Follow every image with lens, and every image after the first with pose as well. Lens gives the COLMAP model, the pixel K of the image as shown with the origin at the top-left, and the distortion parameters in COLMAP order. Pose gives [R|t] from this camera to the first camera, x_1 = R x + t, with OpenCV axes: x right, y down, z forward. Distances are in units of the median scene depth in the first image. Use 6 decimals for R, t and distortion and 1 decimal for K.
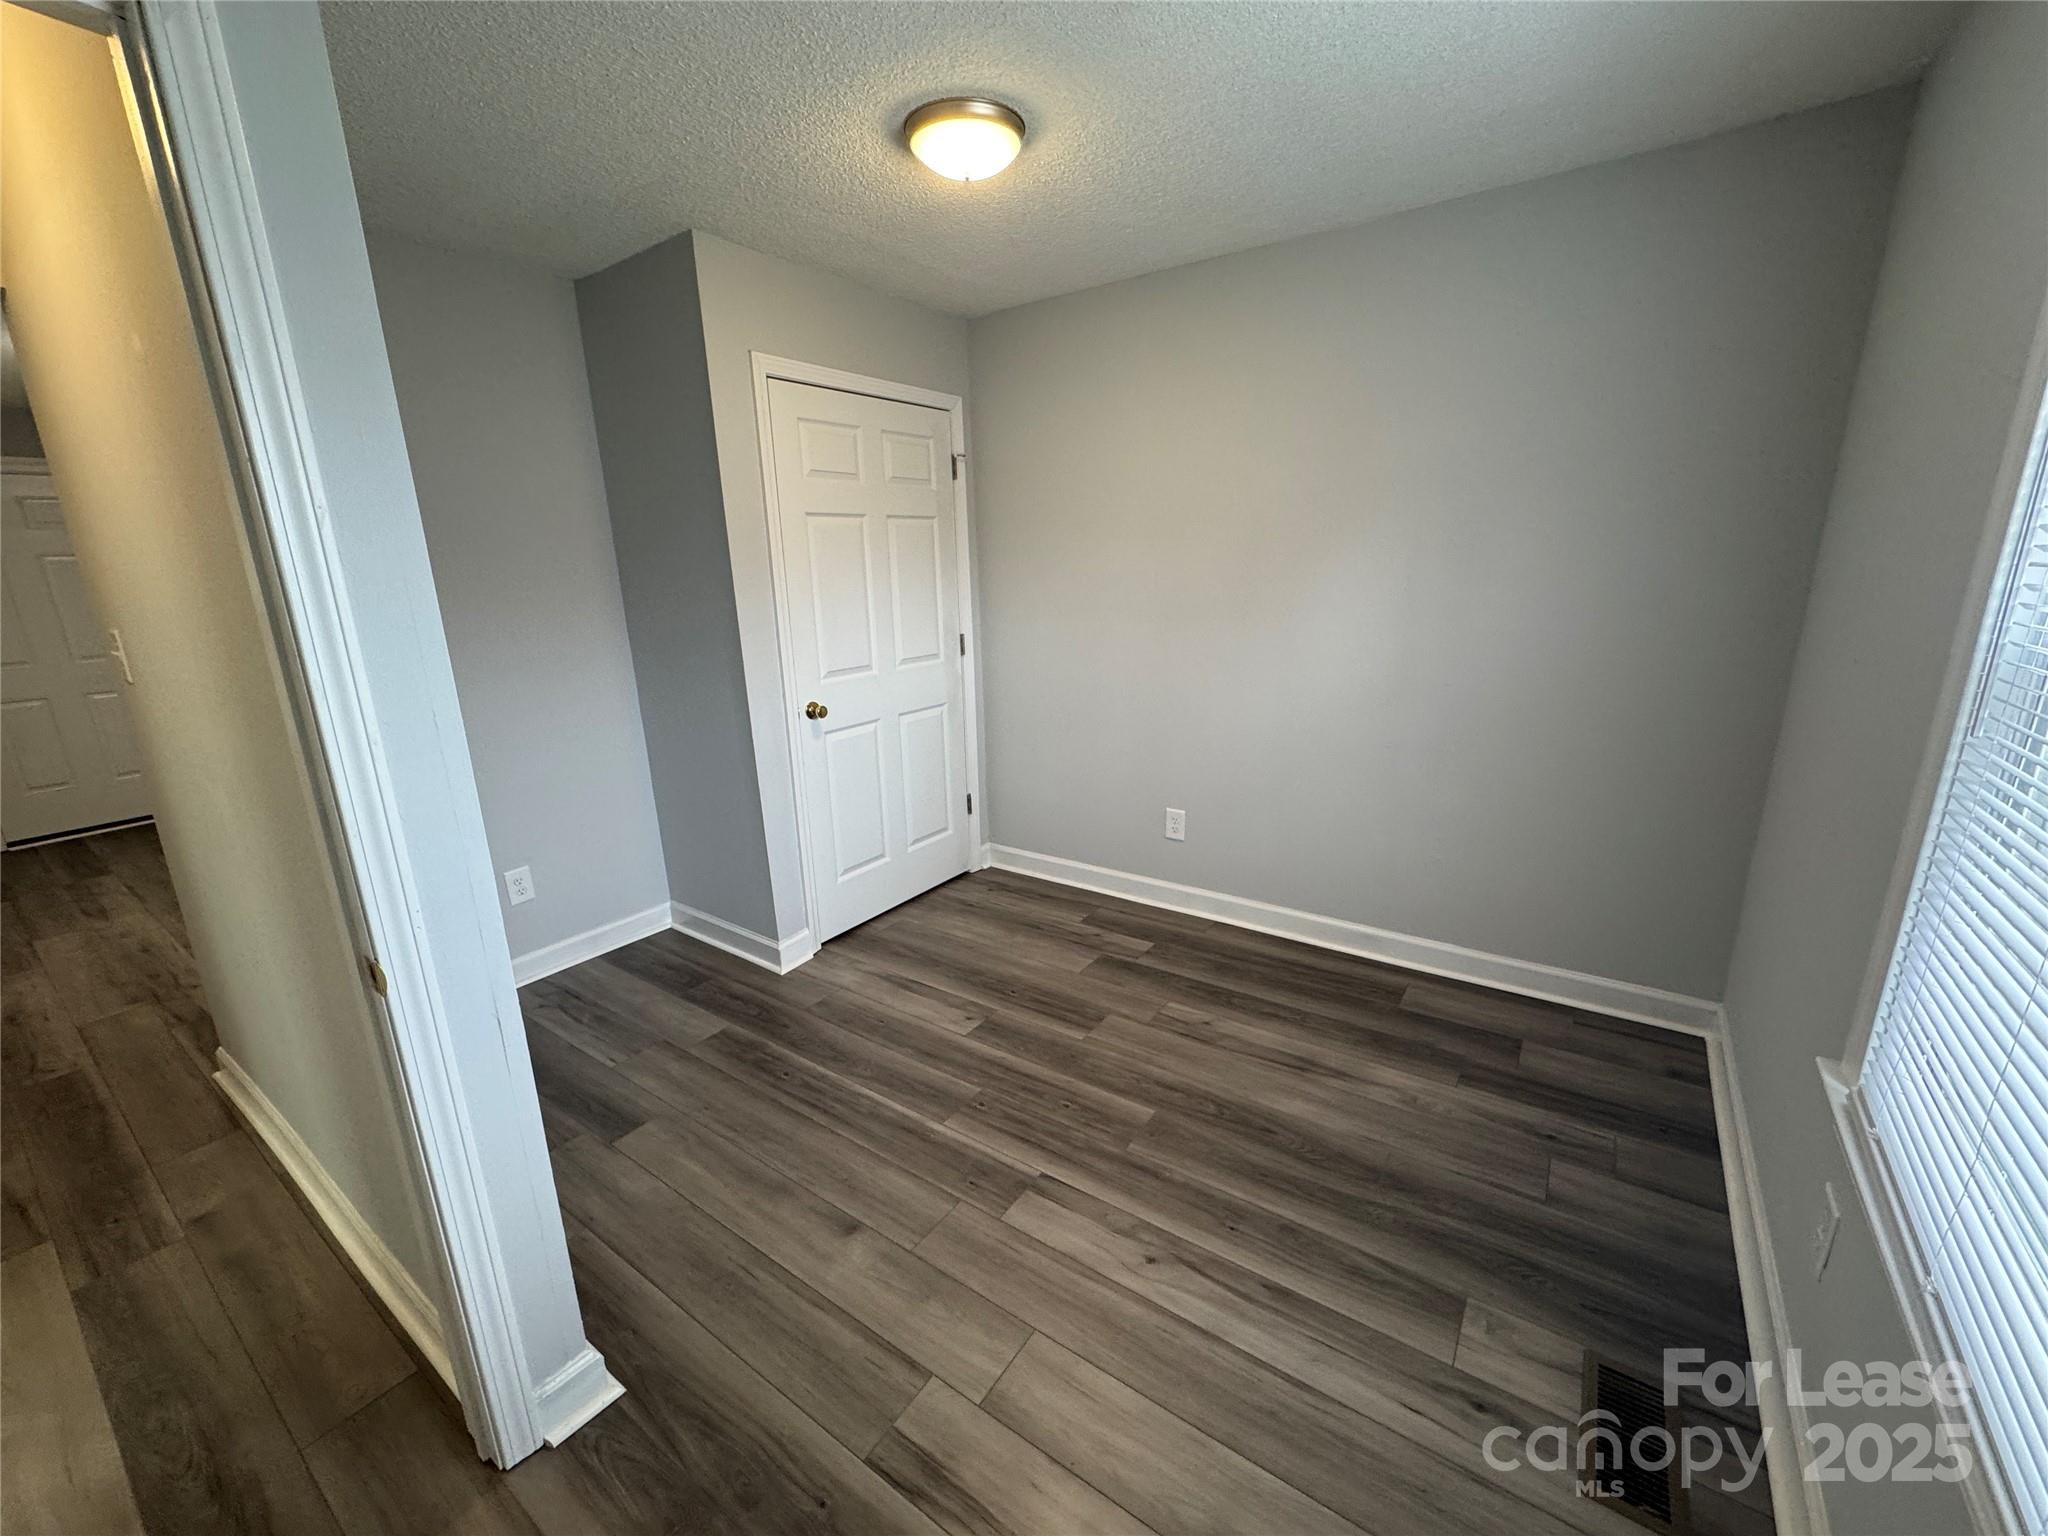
lens RADIAL K [[817.8, 0, 1024.0], [0, 817.8, 768.0], [0, 0, 1]] dist [0.001809, 0.000168]
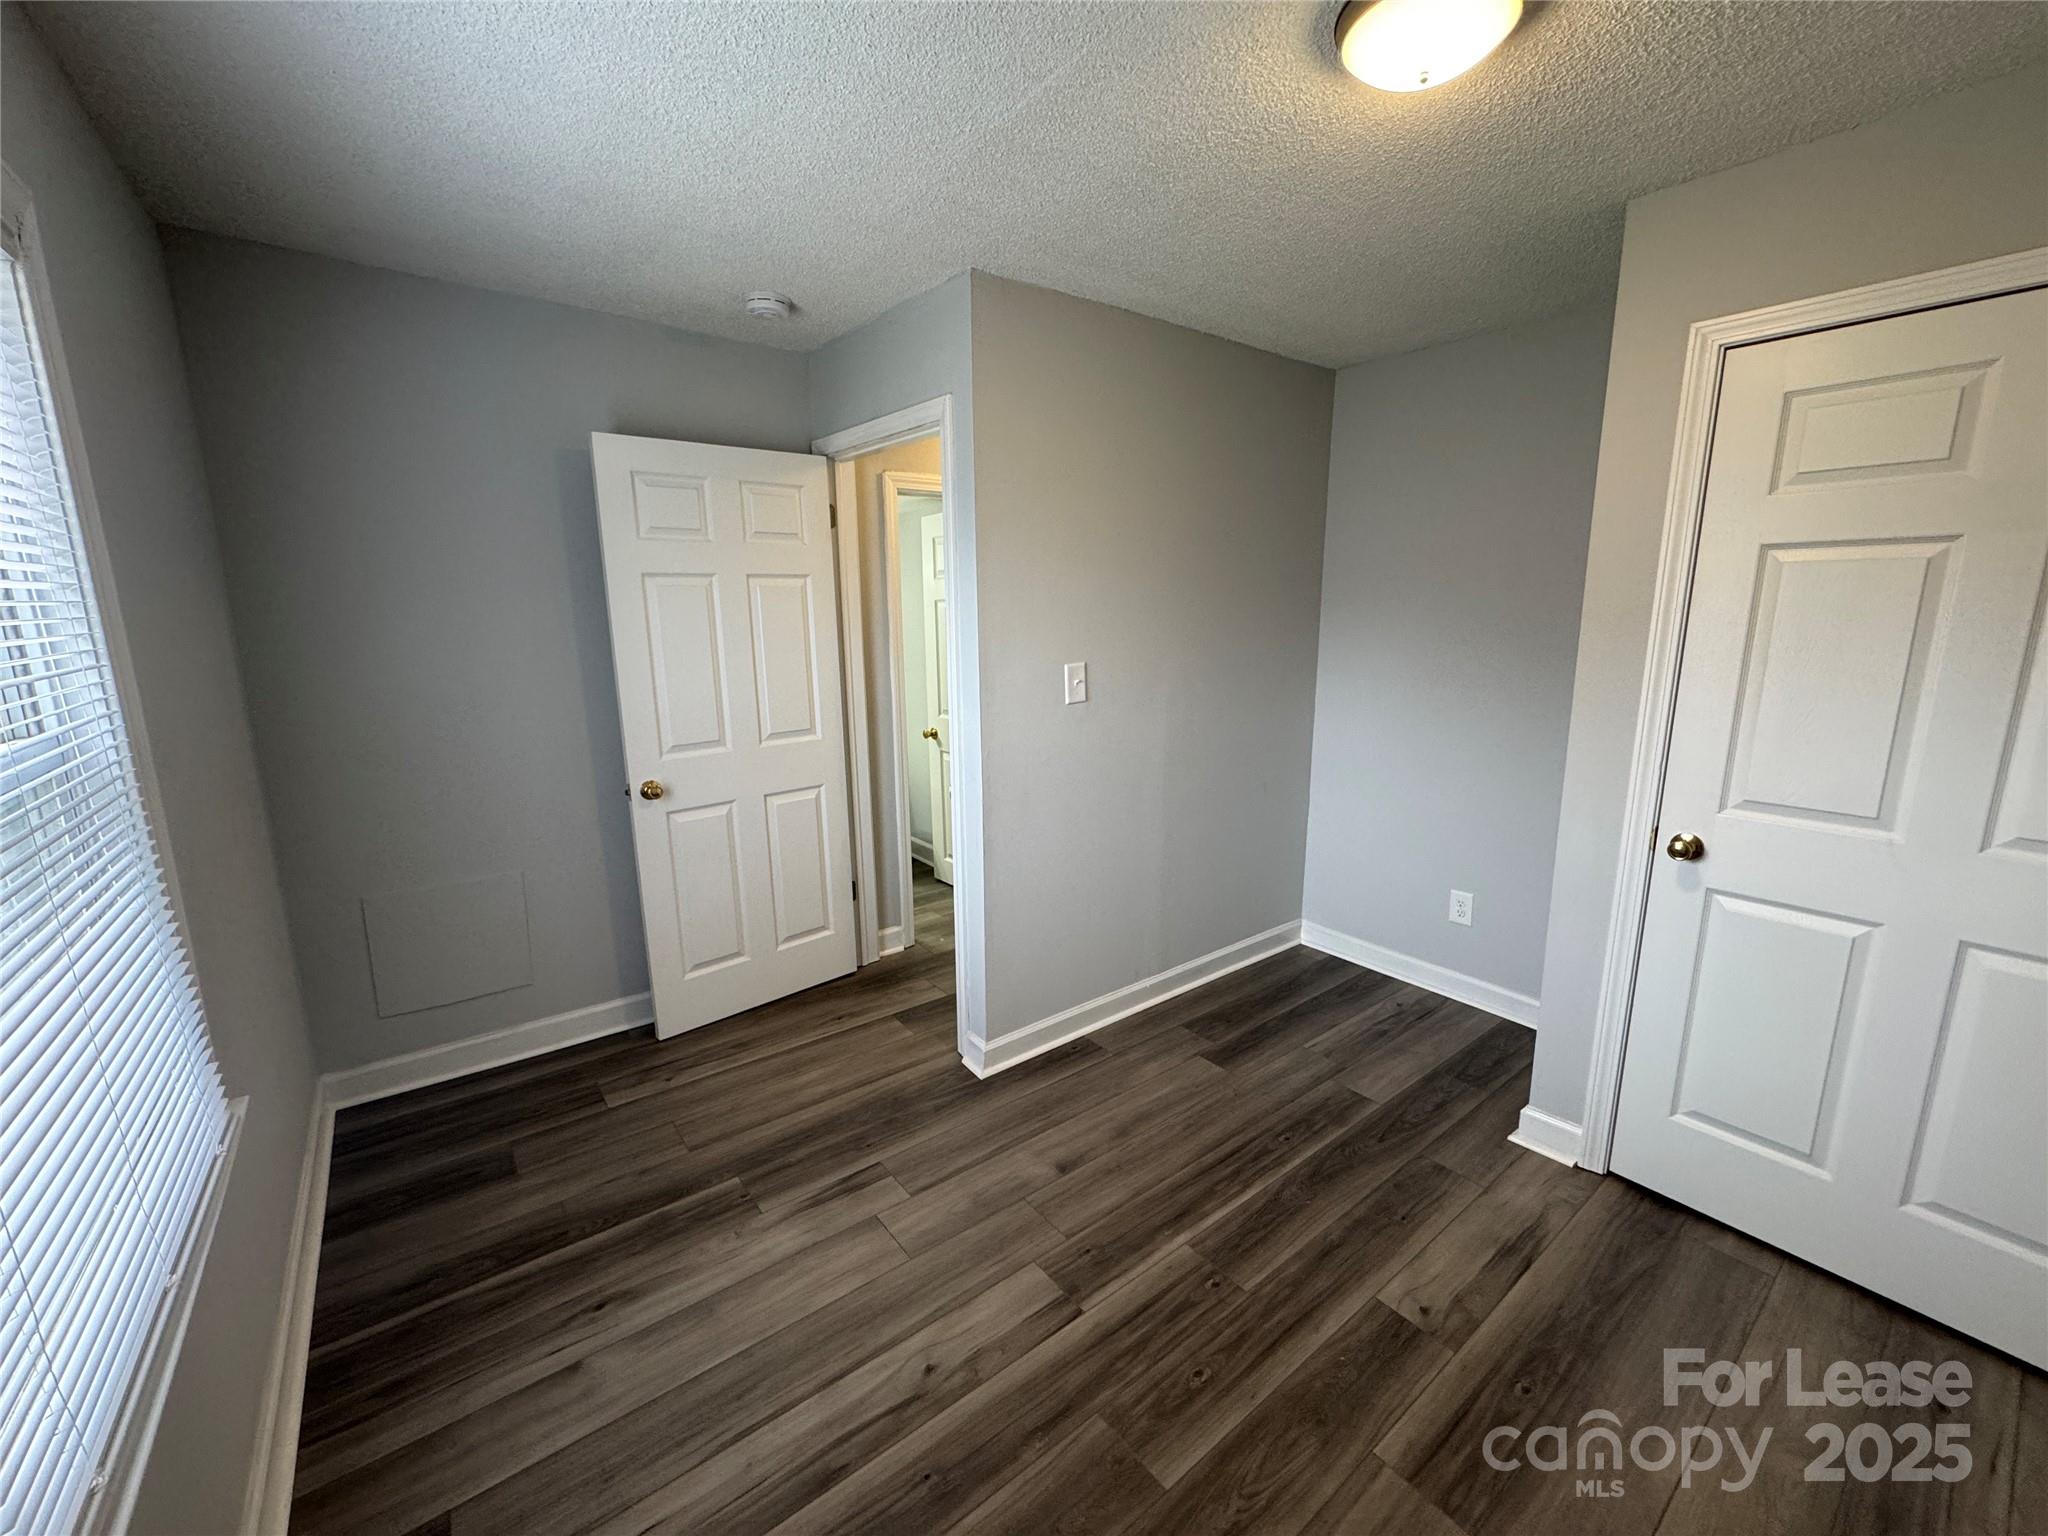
lens RADIAL K [[817.8, 0, 1024.0], [0, 817.8, 768.0], [0, 0, 1]] dist [0.001809, 0.000168]
pose [[-0.293697, 0.214941, -0.931420, 0.715781], [-0.228192, 0.930456, 0.286672, -0.284812], [0.928262, 0.296737, -0.224225, 0.928759]]
